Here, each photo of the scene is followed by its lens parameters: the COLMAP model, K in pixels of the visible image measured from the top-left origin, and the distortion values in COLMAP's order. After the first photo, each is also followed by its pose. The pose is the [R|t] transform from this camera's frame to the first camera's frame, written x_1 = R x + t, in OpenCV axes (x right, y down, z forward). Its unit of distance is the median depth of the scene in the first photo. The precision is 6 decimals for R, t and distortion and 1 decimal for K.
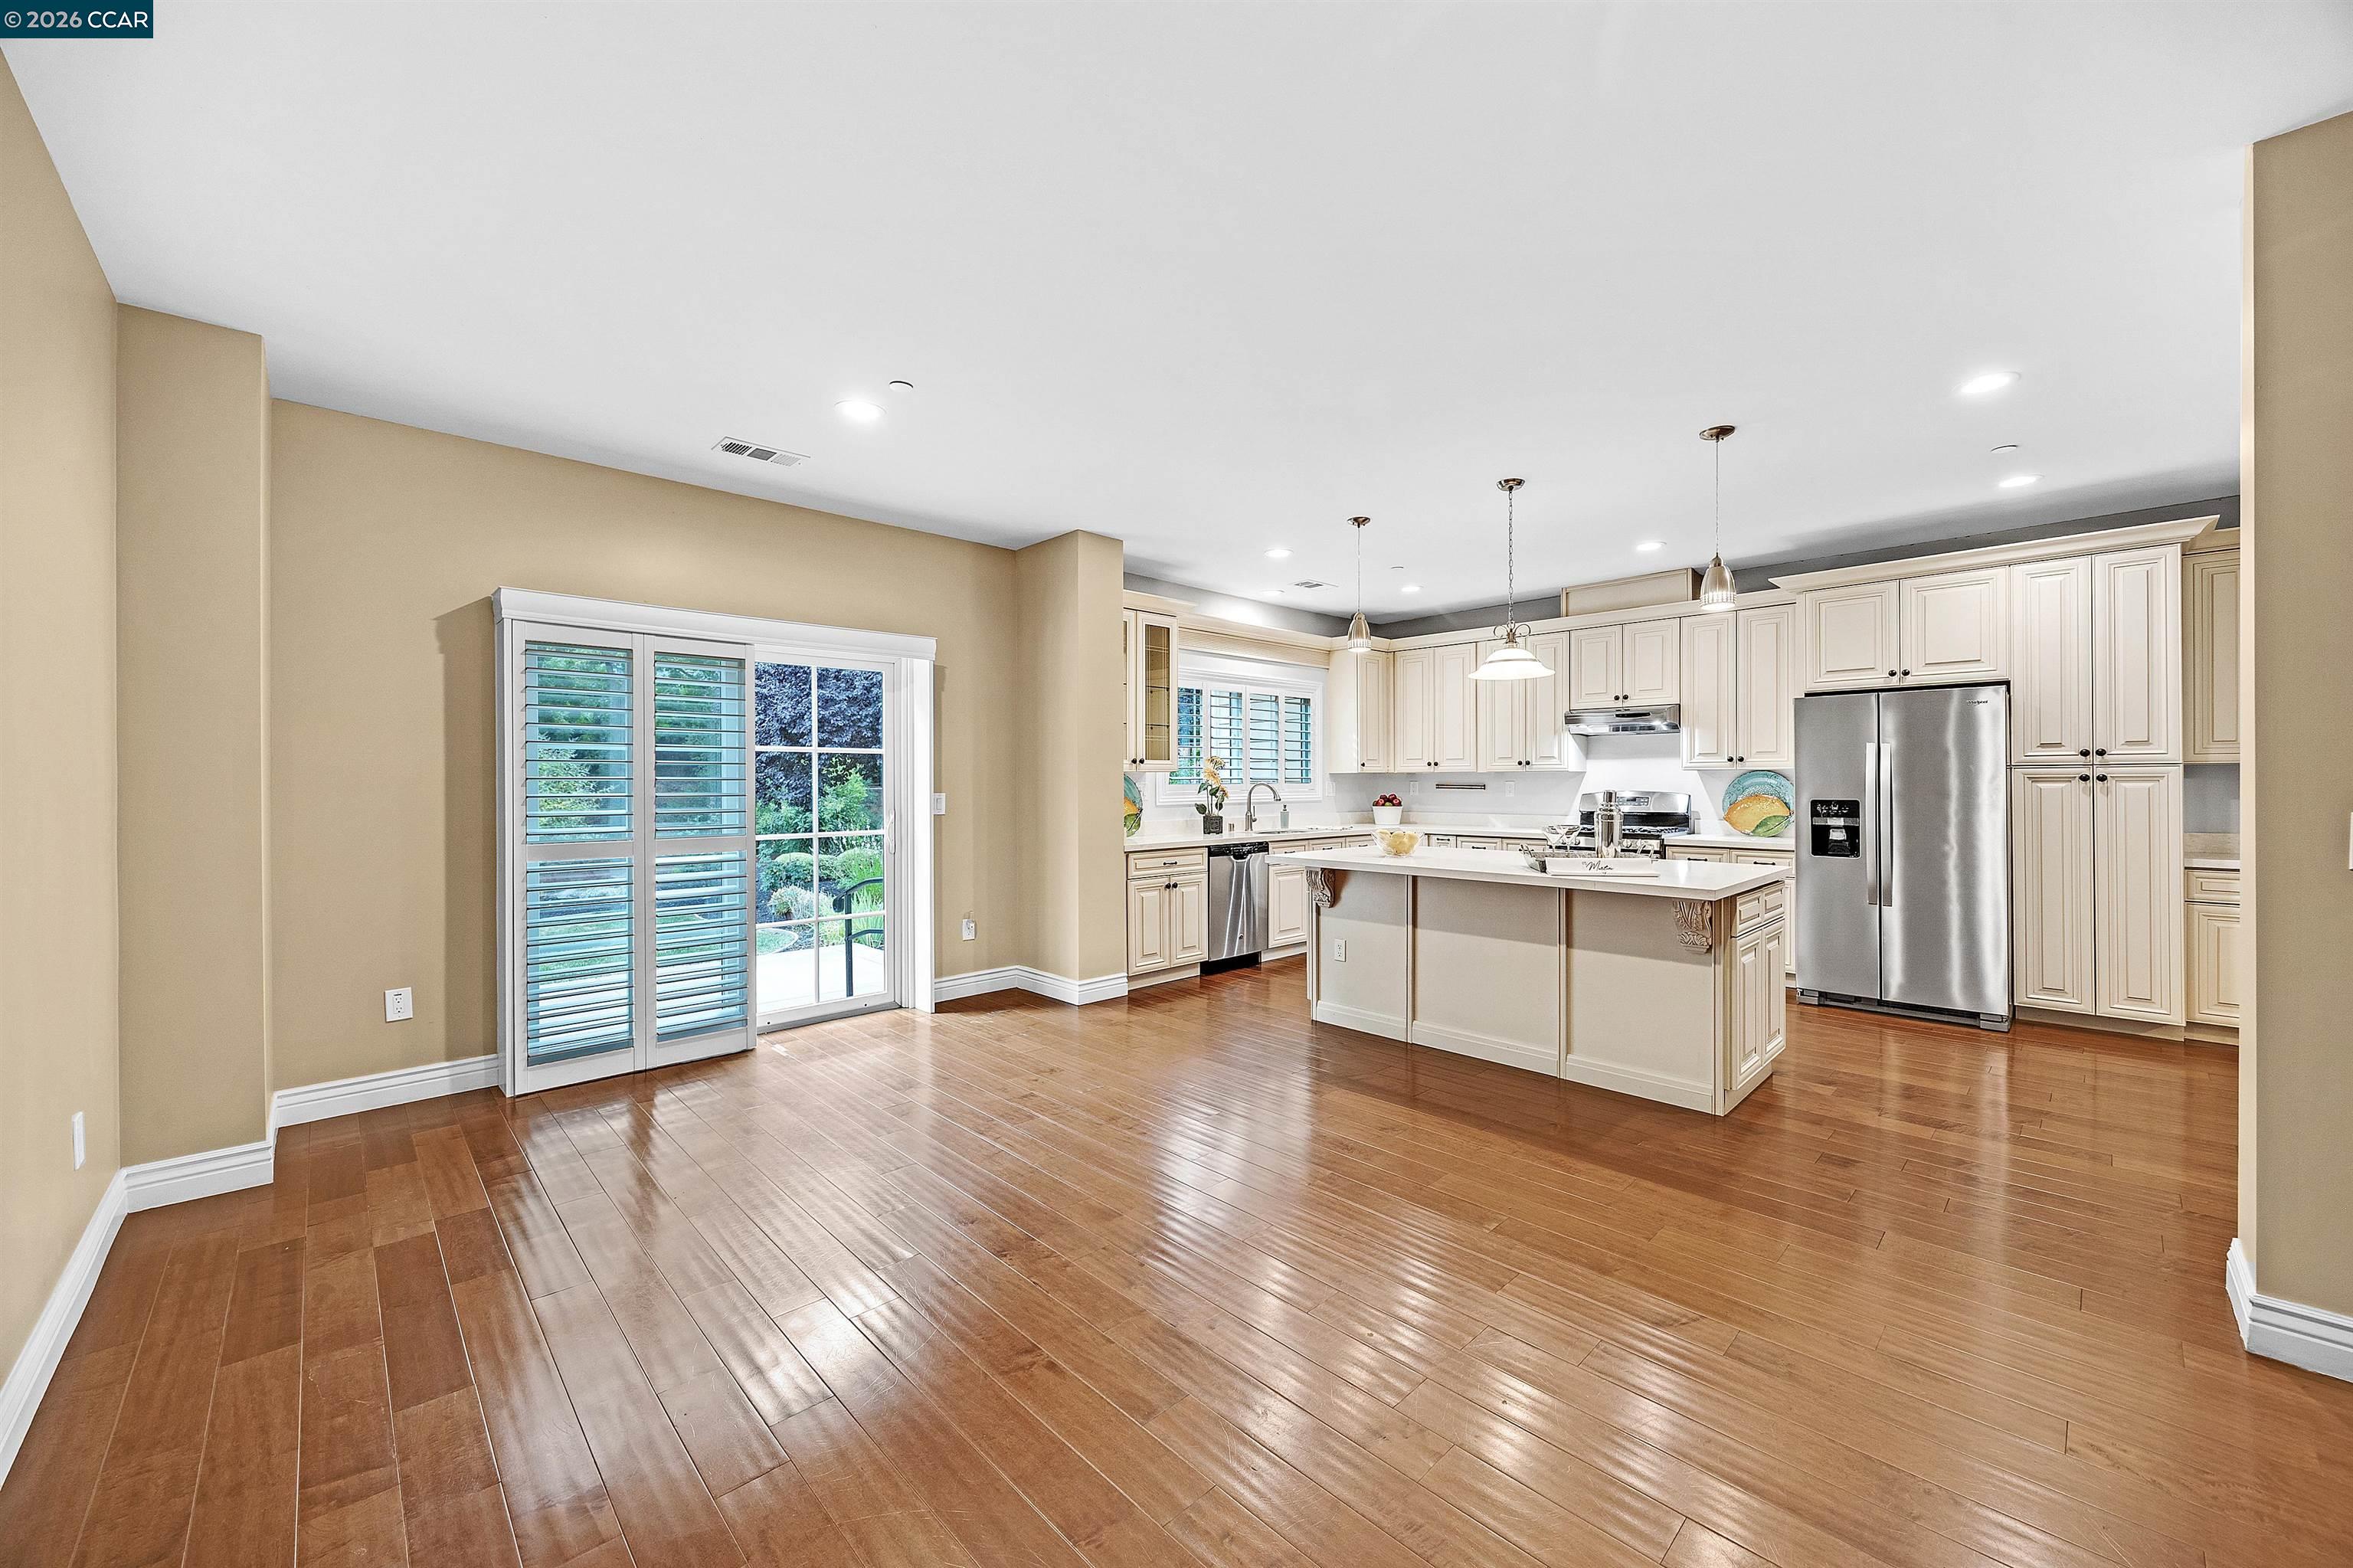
lens RADIAL K [[902.2, 0, 1185.1], [0, 902.2, 783.1], [0, 0, 1]] dist [-0.001964, 0.000015]
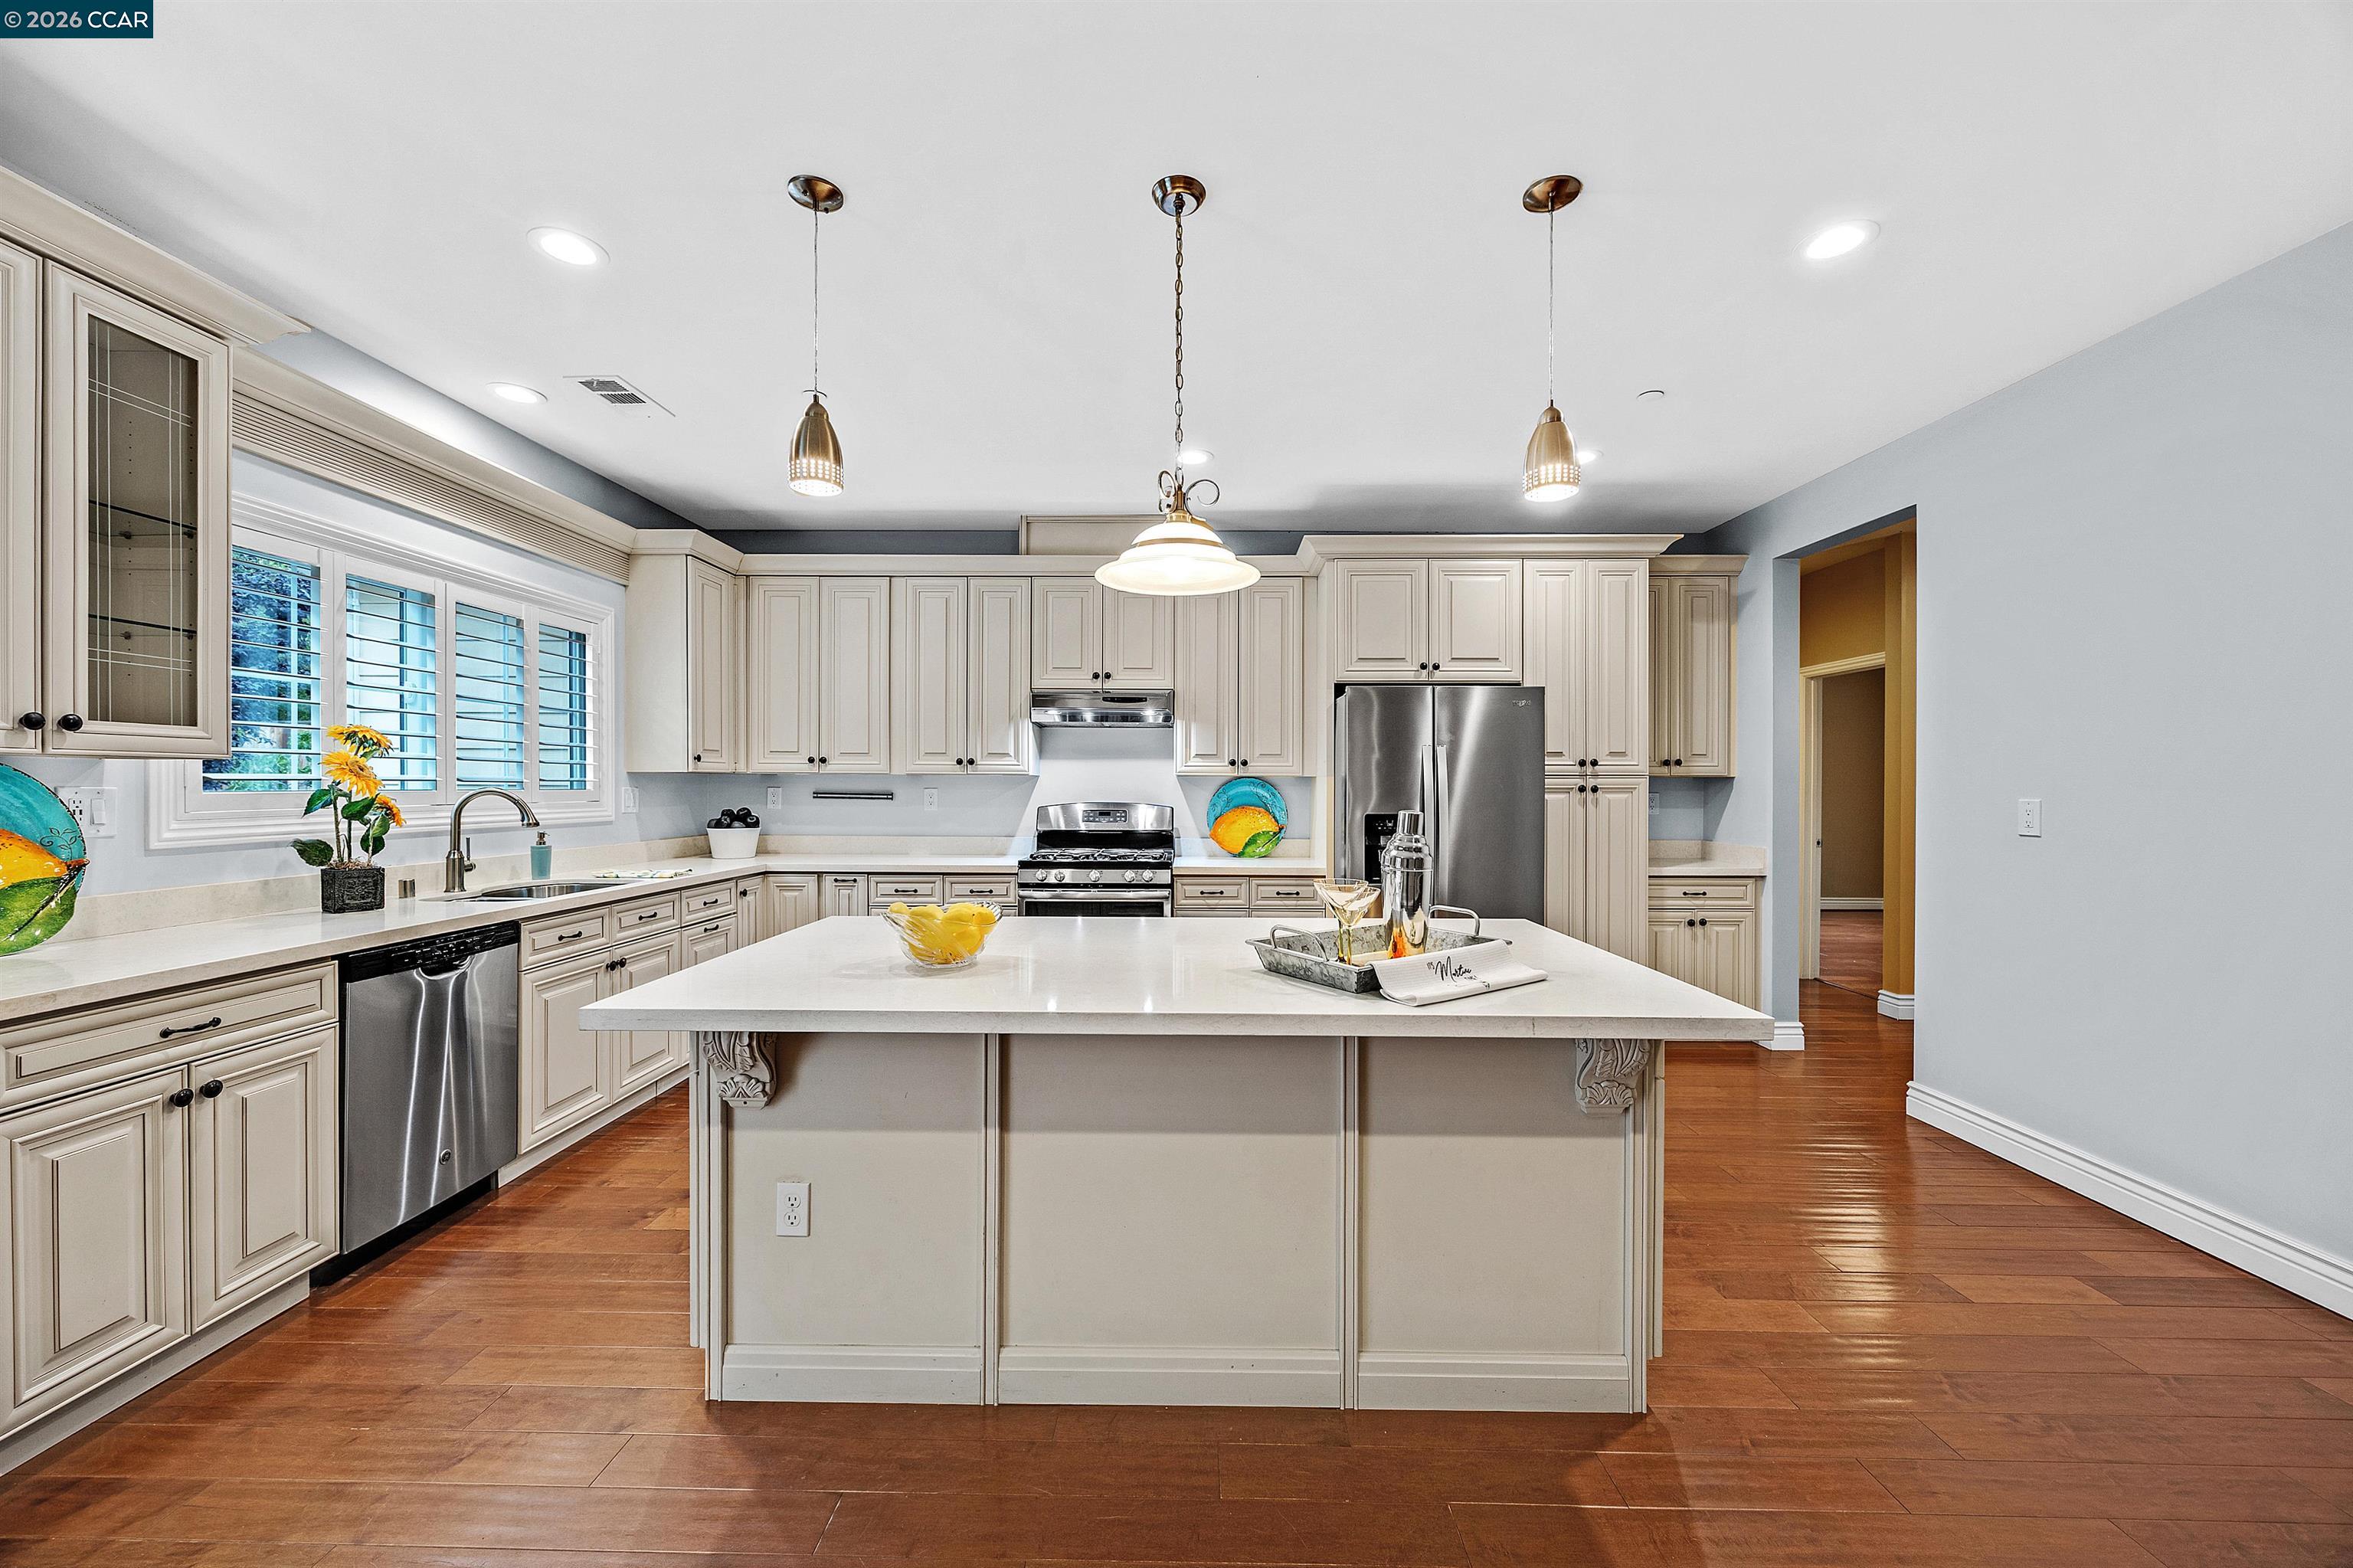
lens RADIAL K [[902.2, 0, 1174.4], [0, 902.2, 788.0], [0, 0, 1]] dist [-0.001964, 0.000015]
pose [[0.708058, 0.005154, 0.706135, 0.006066], [-0.004927, 0.999985, -0.002358, -0.001926], [-0.706137, -0.001809, 0.708073, 0.498453]]
